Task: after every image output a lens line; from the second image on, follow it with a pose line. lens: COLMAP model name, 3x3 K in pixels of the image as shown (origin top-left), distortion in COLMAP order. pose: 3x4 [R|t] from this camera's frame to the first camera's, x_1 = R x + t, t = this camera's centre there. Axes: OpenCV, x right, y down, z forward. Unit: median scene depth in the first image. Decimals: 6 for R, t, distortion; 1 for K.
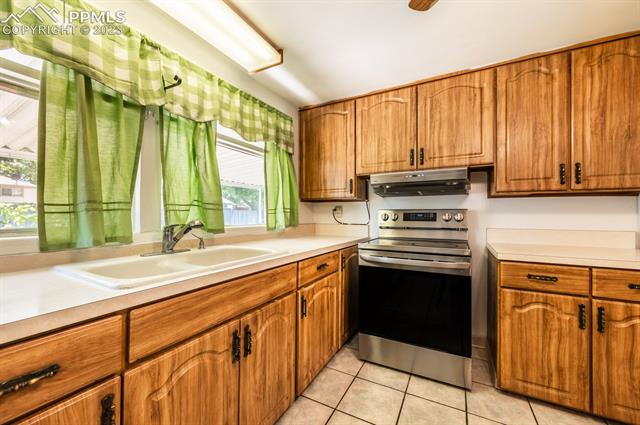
lens RADIAL K [[245.0, 0, 322.7], [0, 245.0, 212.9], [0, 0, 1]] dist [-0.000122, -0.000050]
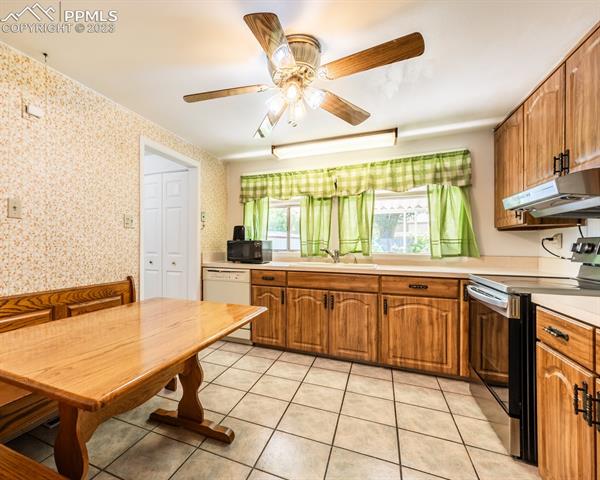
lens RADIAL K [[302.5, 0, 299.0], [0, 302.5, 243.3], [0, 0, 1]] dist [0.002795, 0.000545]
pose [[0.217643, -0.009365, -0.975984, 1.633225], [0.005871, 0.999948, -0.008285, 0.009309], [0.976011, -0.003927, 0.217687, 0.084475]]
